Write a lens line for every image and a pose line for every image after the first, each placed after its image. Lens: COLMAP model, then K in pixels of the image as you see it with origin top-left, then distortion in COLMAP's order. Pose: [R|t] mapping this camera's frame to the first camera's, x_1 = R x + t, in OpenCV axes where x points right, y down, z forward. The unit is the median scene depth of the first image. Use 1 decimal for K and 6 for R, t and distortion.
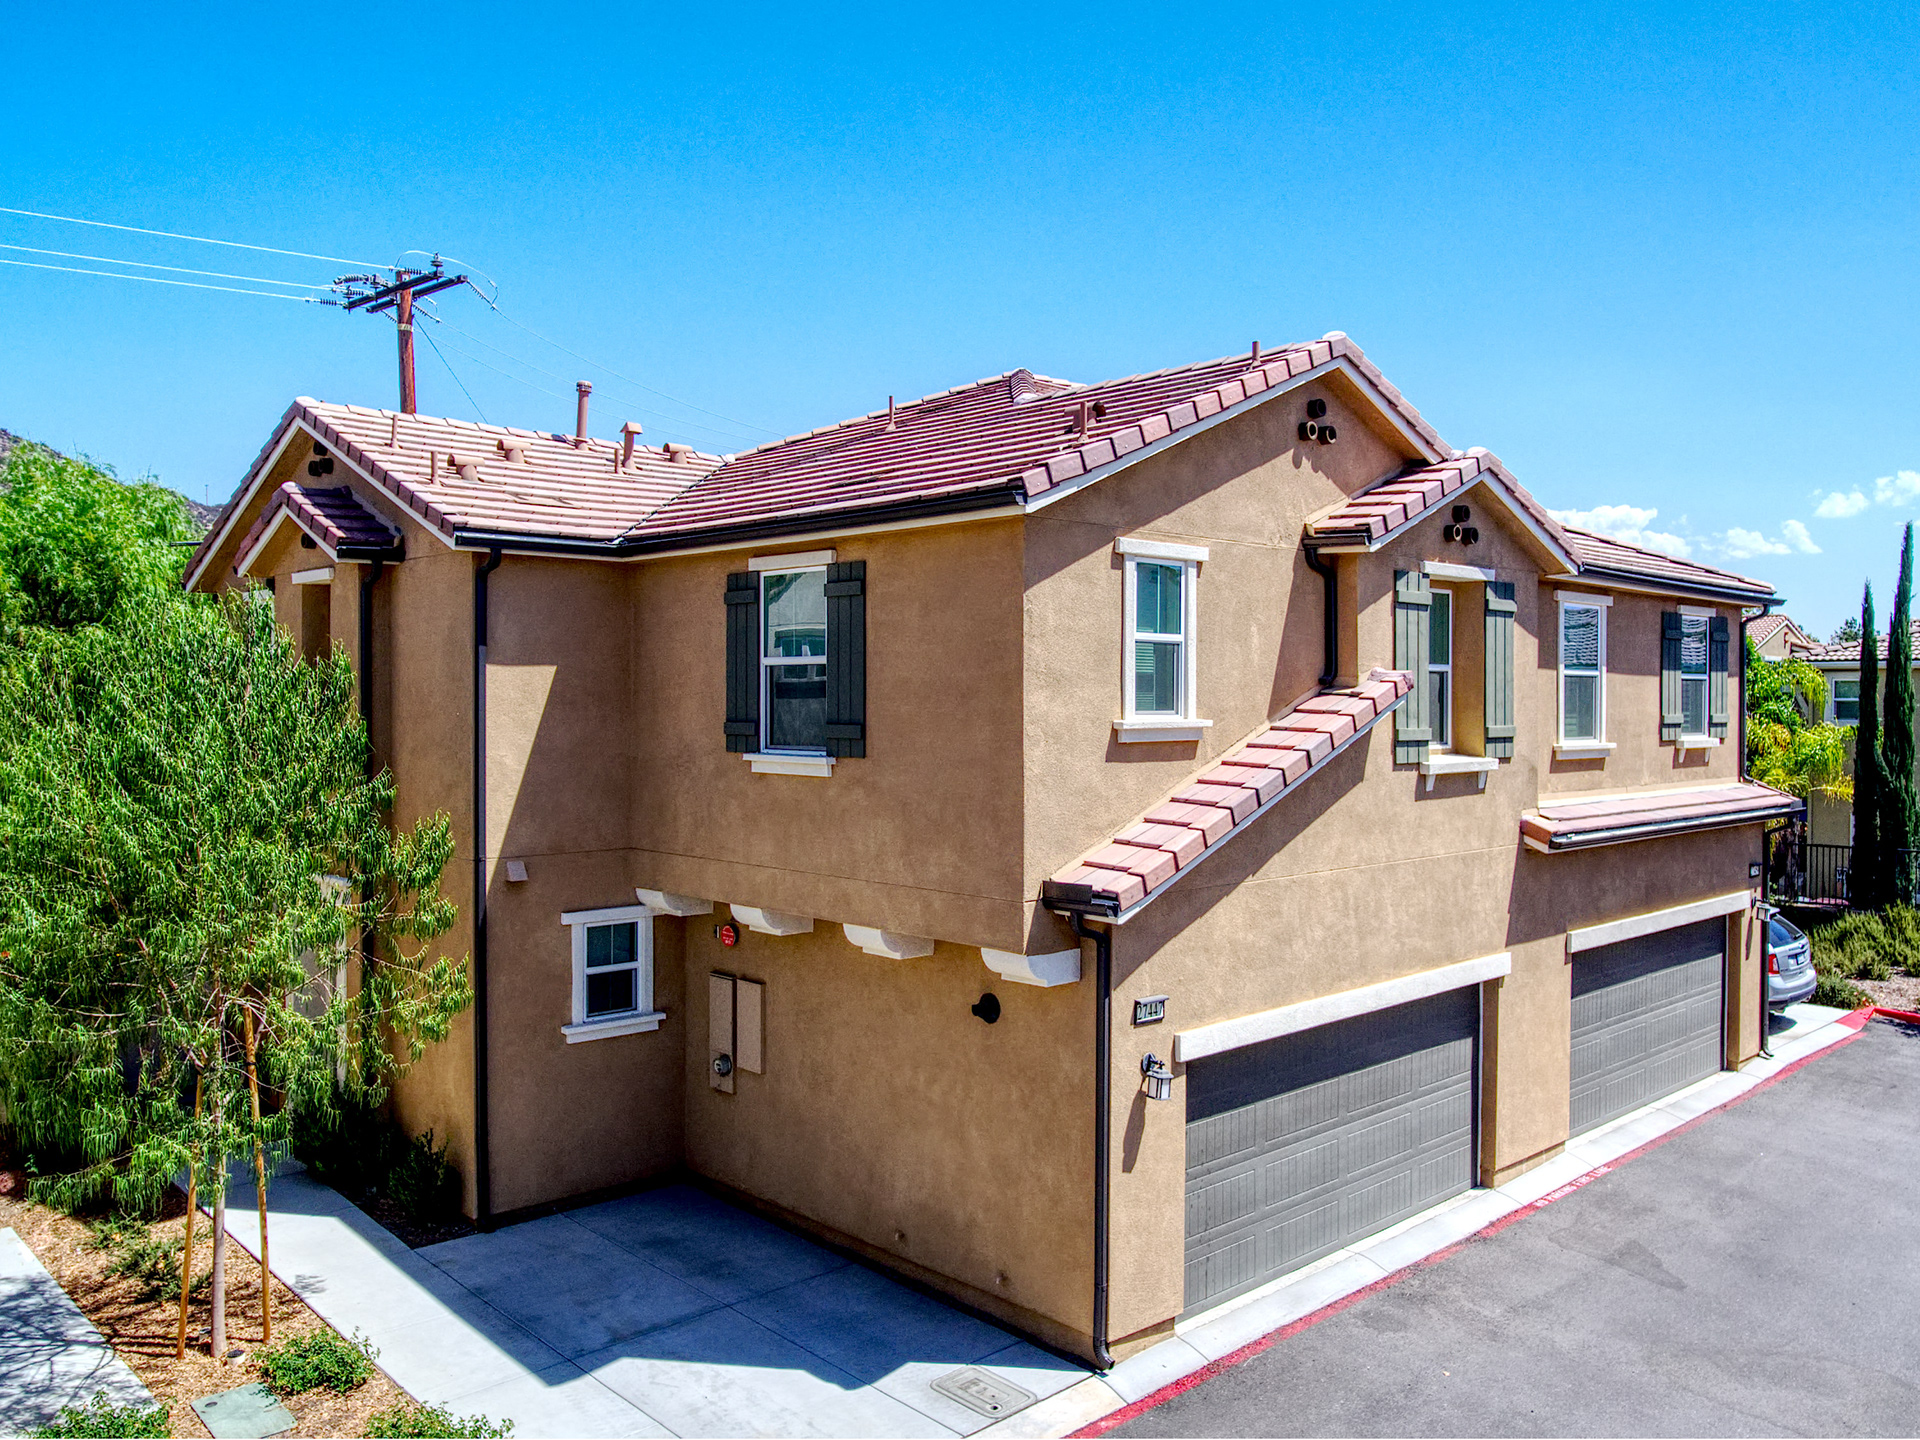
lens RADIAL K [[1472.7, 0, 960.0], [0, 1472.7, 720.0], [0, 0, 1]] dist [-0.013611, -0.002609]
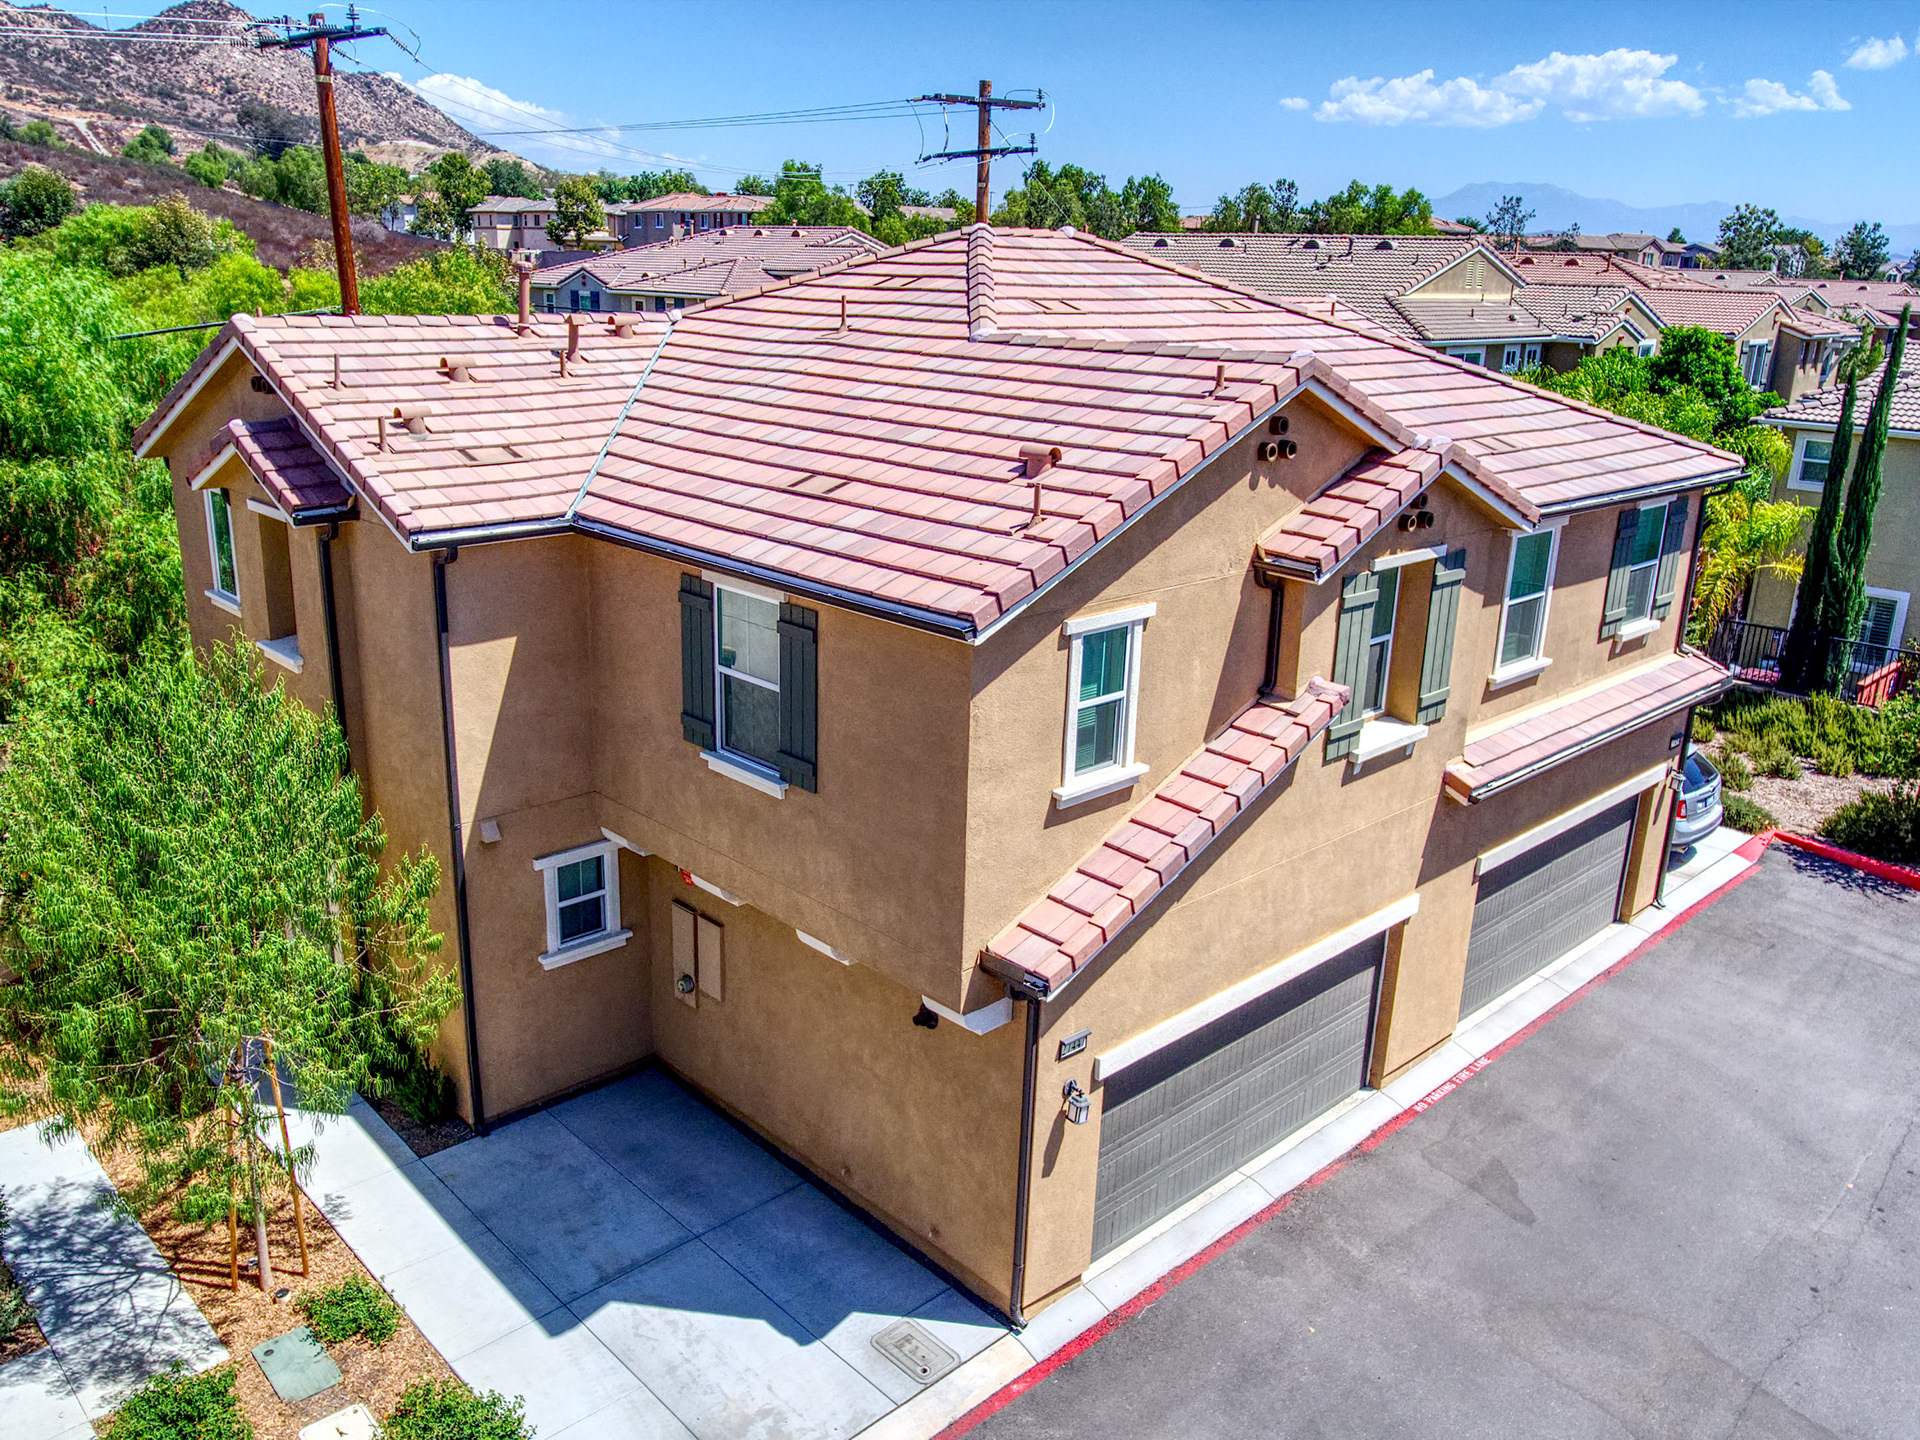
lens RADIAL K [[1471.3, 0, 880.7], [0, 1471.3, 716.4], [0, 0, 1]] dist [-0.012853, -0.007999]
pose [[0.999684, 0.019675, -0.015622, -0.002824], [-0.014600, 0.961032, 0.276052, -0.291802], [0.020445, -0.275736, 0.961016, 0.002957]]
